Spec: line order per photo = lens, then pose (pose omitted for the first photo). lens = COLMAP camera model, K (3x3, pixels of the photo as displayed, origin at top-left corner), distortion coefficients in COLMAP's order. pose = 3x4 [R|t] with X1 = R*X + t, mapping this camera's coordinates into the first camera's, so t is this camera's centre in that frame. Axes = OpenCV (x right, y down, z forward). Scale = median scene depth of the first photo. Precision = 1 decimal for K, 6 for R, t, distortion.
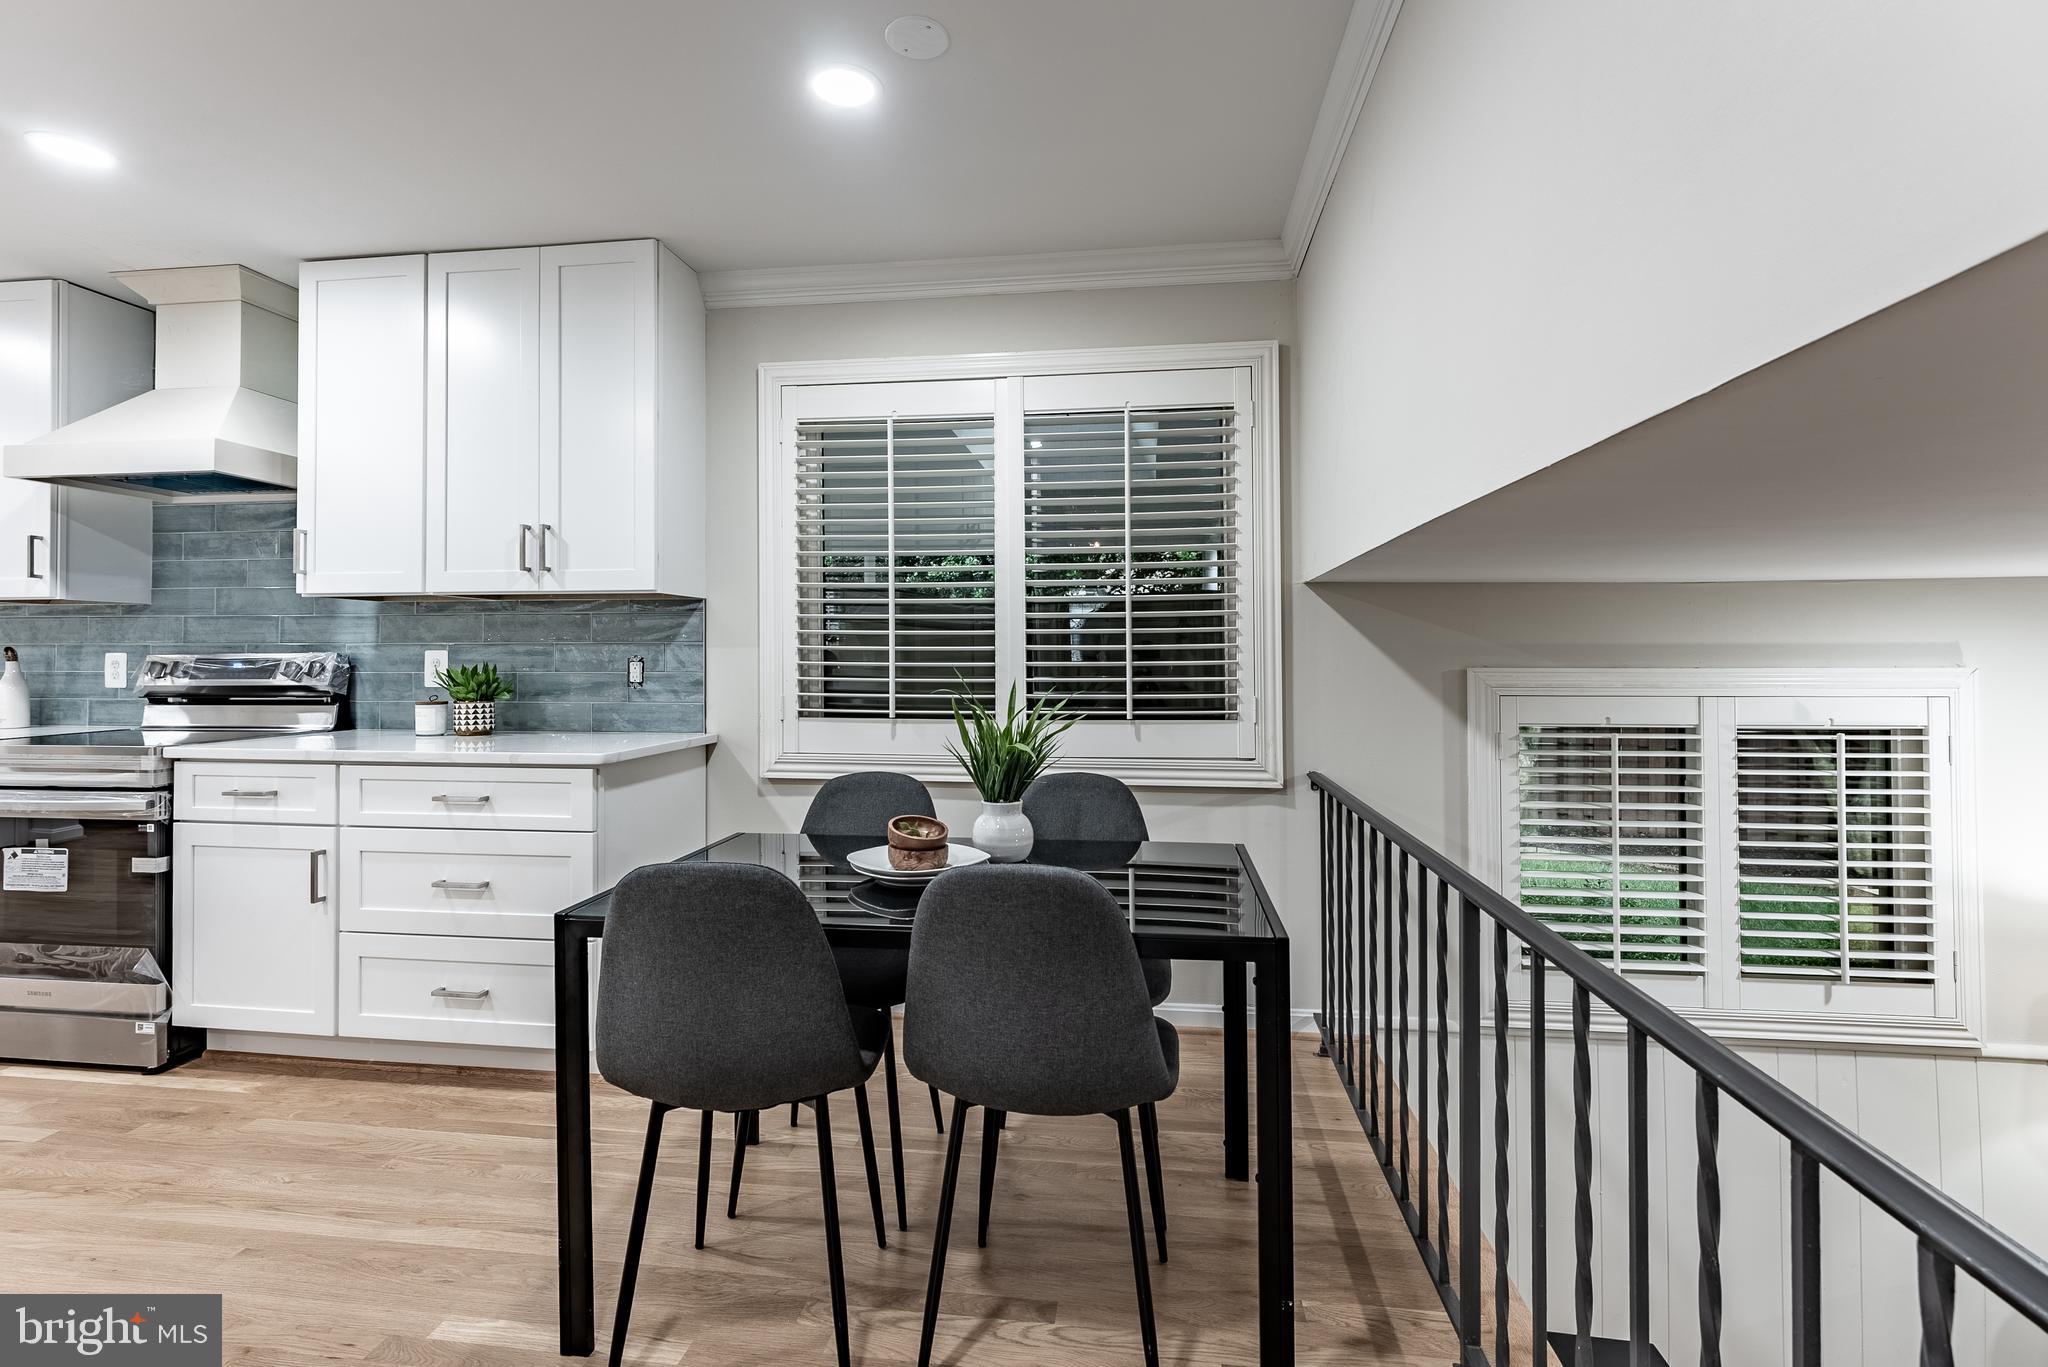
lens RADIAL K [[920.5, 0, 1026.9], [0, 920.5, 652.5], [0, 0, 1]] dist [-0.001947, -0.000460]
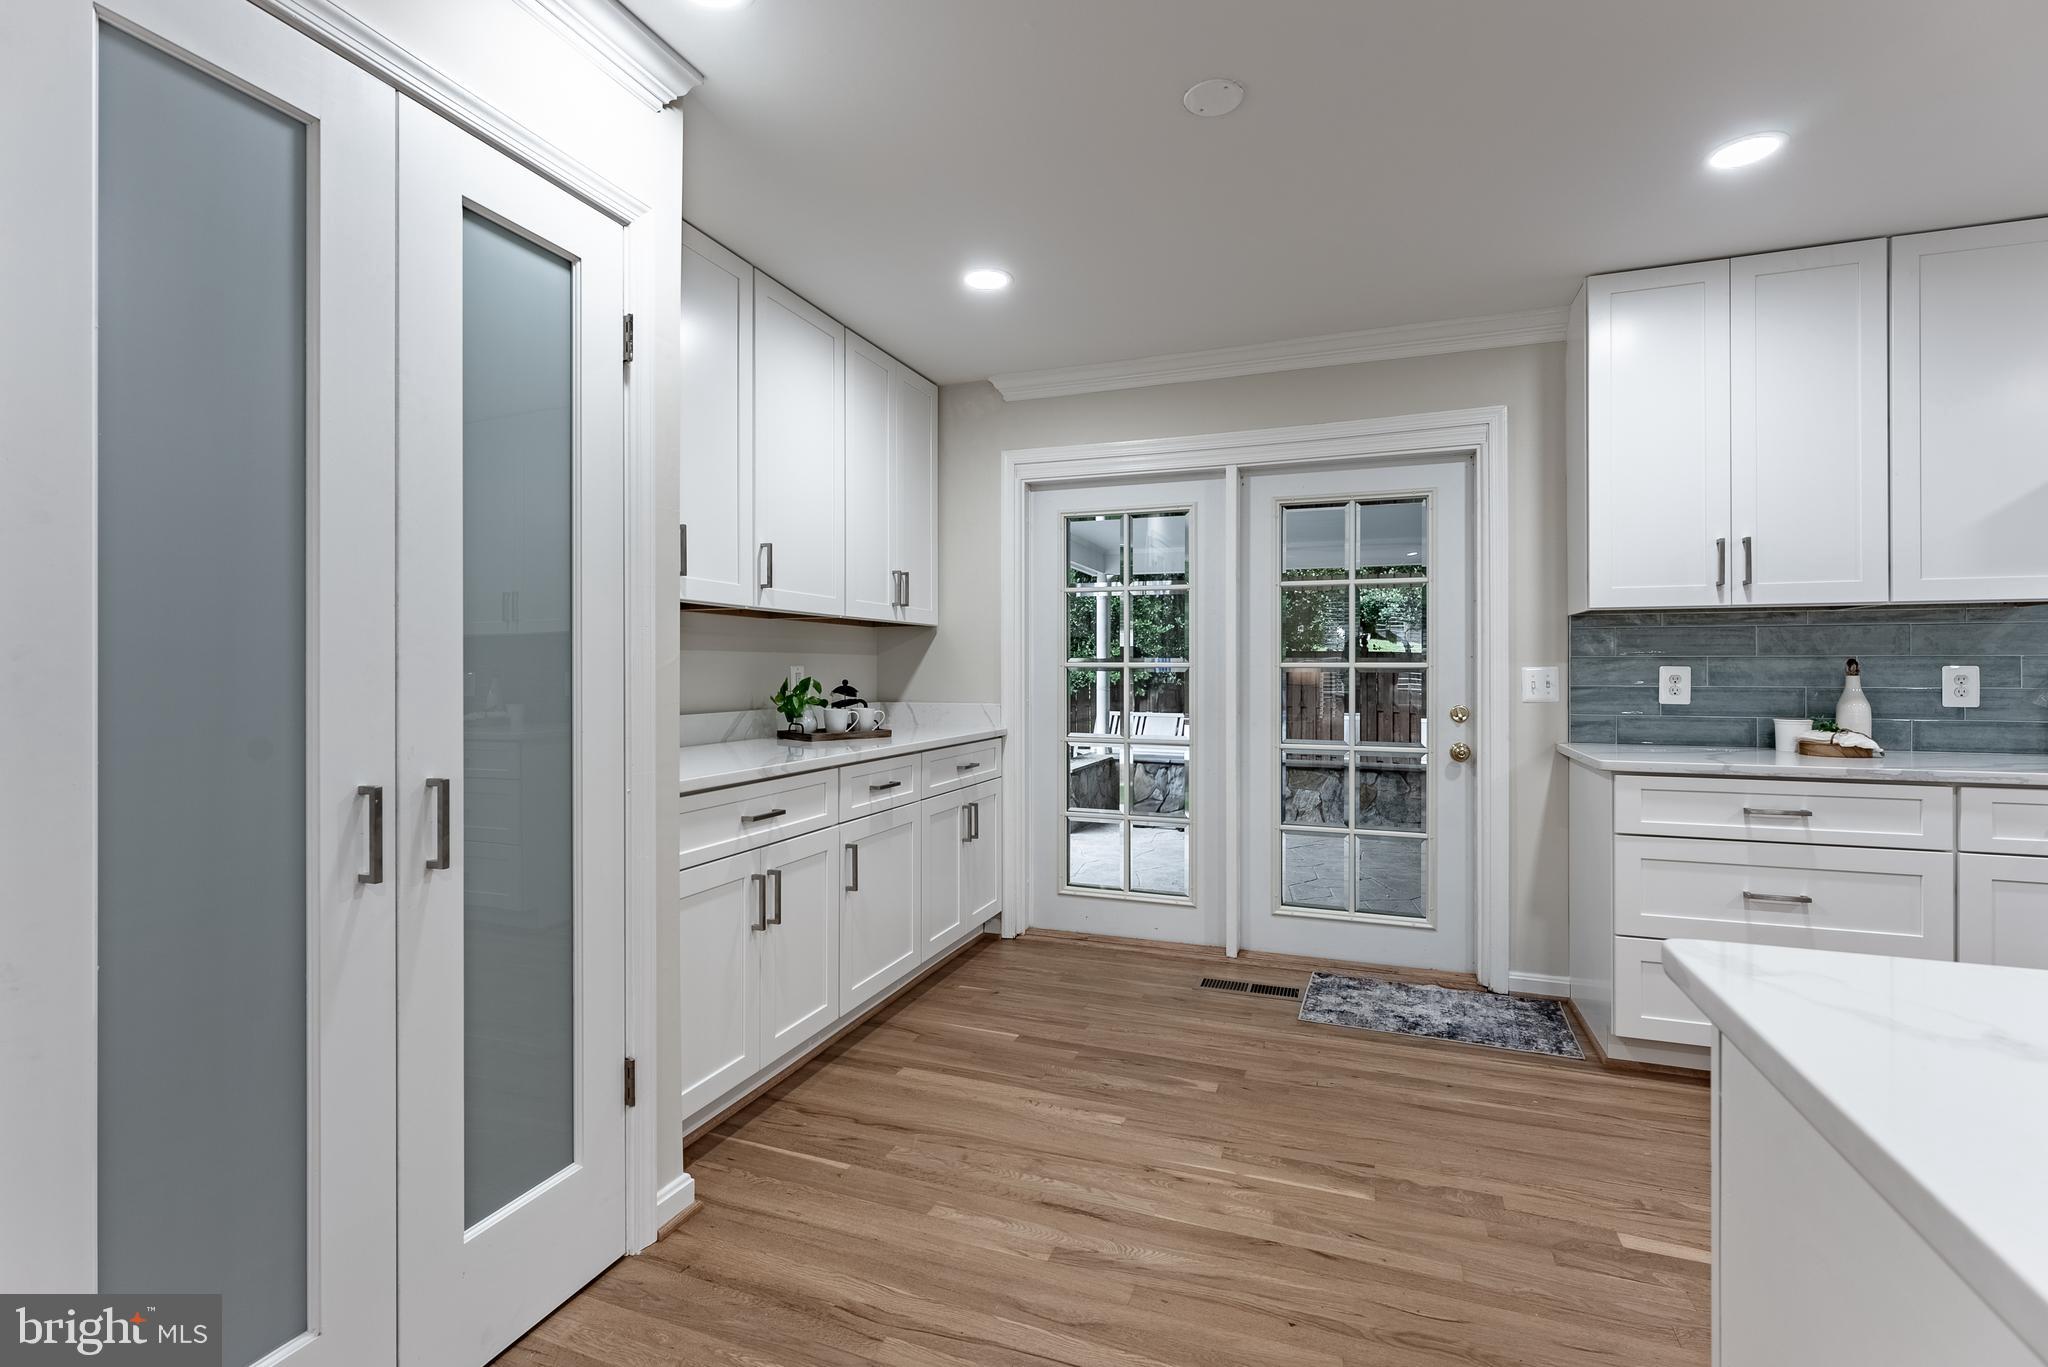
lens RADIAL K [[916.3, 0, 1025.2], [0, 916.3, 666.5], [0, 0, 1]] dist [-0.000676, 0.000235]
pose [[0.973864, -0.000131, -0.227131, -1.859633], [-0.000067, 1.000000, -0.000865, 0.001934], [0.227131, 0.000858, 0.973864, -0.022675]]
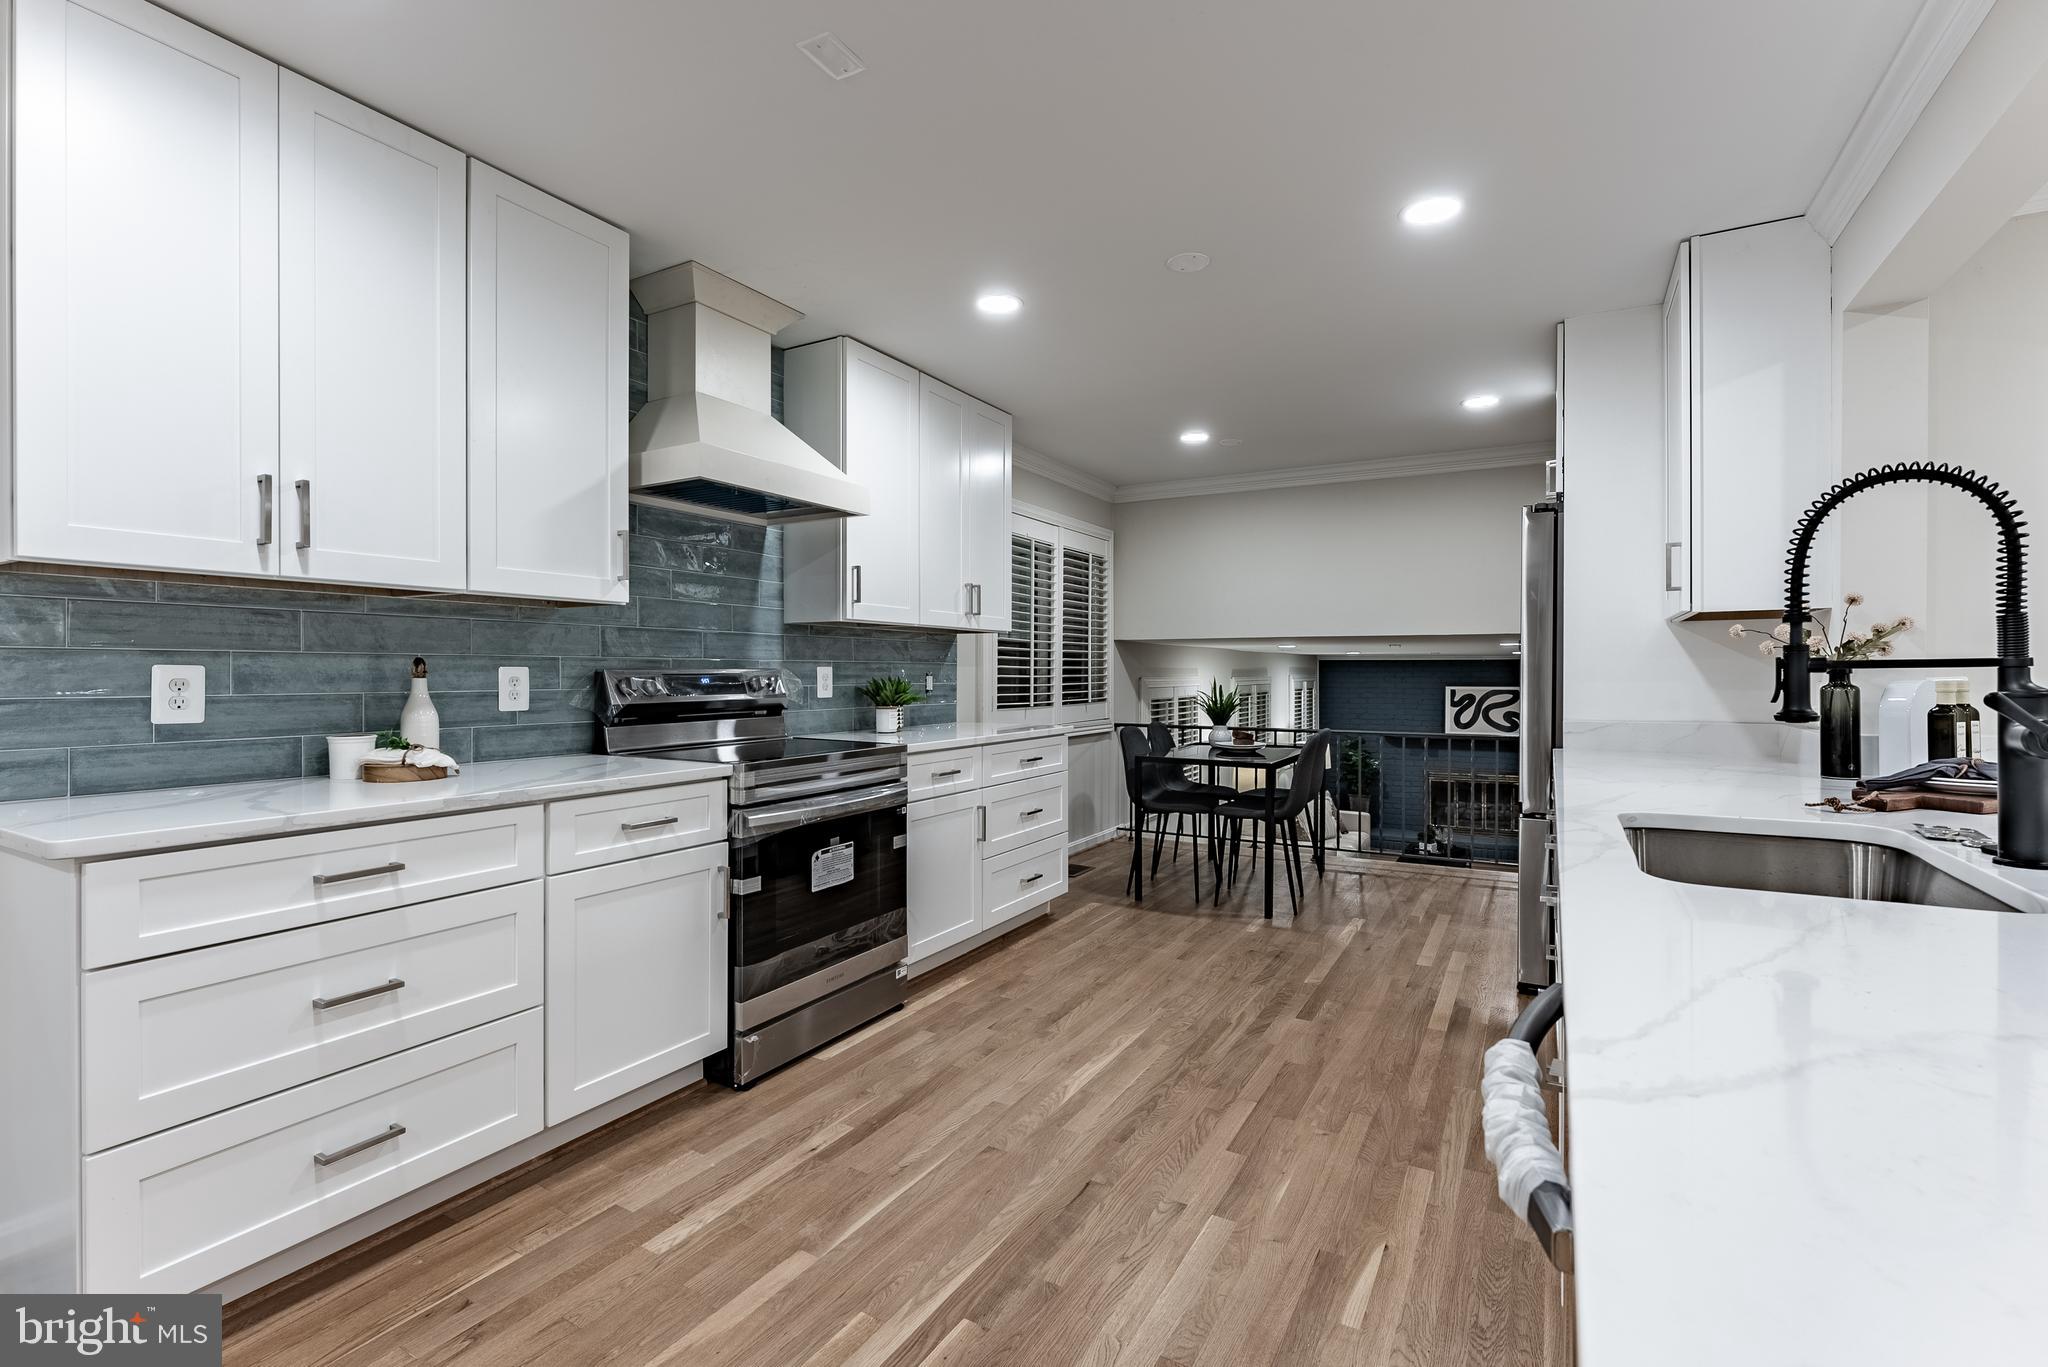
lens RADIAL K [[911.3, 0, 1028.8], [0, 911.3, 678.9], [0, 0, 1]] dist [-0.002317, 0.000383]
pose [[0.376286, -0.005595, 0.926487, -1.760477], [-0.004919, 0.999956, 0.008036, 0.002511], [-0.926491, -0.007582, 0.376242, 0.330839]]
